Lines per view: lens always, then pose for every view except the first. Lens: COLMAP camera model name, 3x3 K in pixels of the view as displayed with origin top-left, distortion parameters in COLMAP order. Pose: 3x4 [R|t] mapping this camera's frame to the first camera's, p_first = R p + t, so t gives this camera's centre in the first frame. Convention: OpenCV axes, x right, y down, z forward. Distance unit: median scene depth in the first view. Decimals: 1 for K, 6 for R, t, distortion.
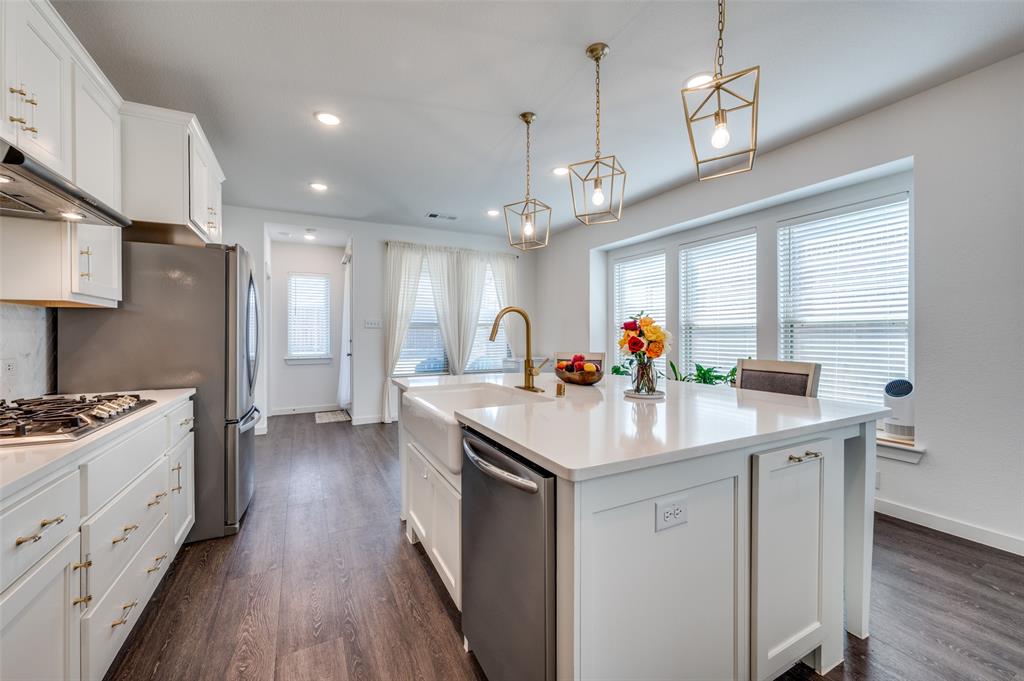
lens RADIAL K [[402.6, 0, 512.5], [0, 402.6, 334.9], [0, 0, 1]] dist [-0.000104, 0.000041]
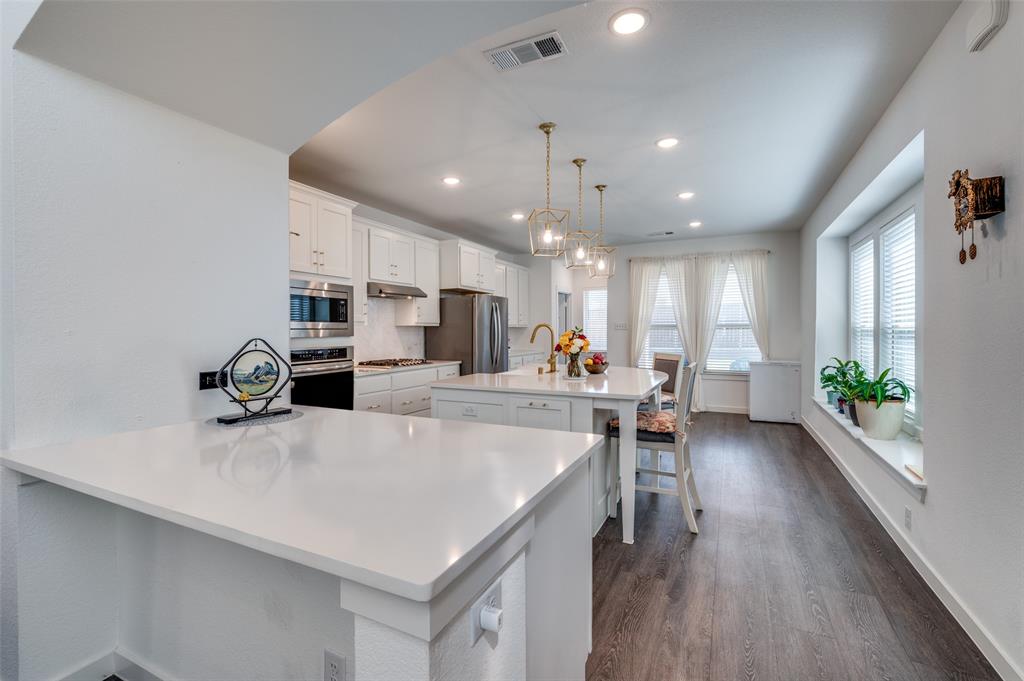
lens RADIAL K [[445.7, 0, 513.8], [0, 445.7, 337.5], [0, 0, 1]] dist [-0.000541, 0.000050]
pose [[0.595780, 0.013966, -0.803026, 0.663583], [0.001015, 0.999835, 0.018142, -0.019937], [0.803147, -0.011624, 0.595667, -0.115417]]
